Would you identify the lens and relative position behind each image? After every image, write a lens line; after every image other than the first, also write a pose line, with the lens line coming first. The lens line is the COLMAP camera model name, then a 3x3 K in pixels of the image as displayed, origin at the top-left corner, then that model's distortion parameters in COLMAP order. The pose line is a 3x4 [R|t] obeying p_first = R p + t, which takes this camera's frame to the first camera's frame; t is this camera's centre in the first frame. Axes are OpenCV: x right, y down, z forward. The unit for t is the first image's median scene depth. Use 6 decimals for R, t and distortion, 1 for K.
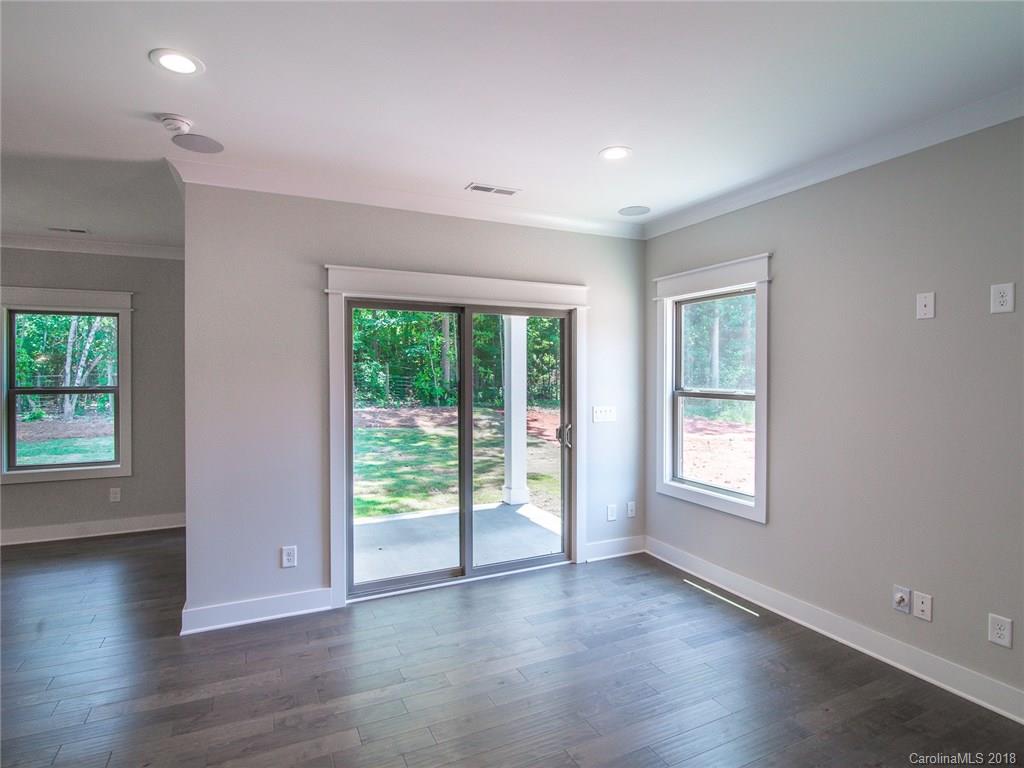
lens RADIAL K [[548.3, 0, 510.7], [0, 548.3, 376.5], [0, 0, 1]] dist [-0.000124, -0.000231]
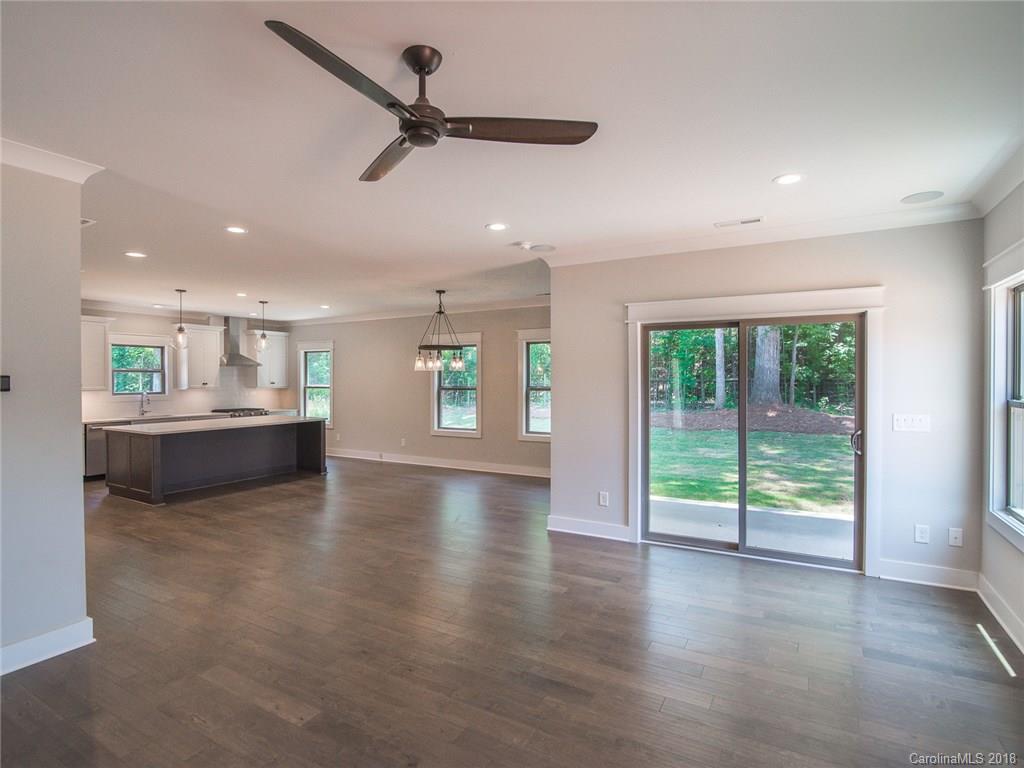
lens RADIAL K [[543.6, 0, 512.0], [0, 543.6, 384.0], [0, 0, 1]] dist [-0.001826, -0.000048]
pose [[0.571973, 0.008943, -0.820224, 0.581892], [-0.001582, 0.999951, 0.009800, -0.004356], [0.820271, -0.004307, 0.571959, -0.060310]]
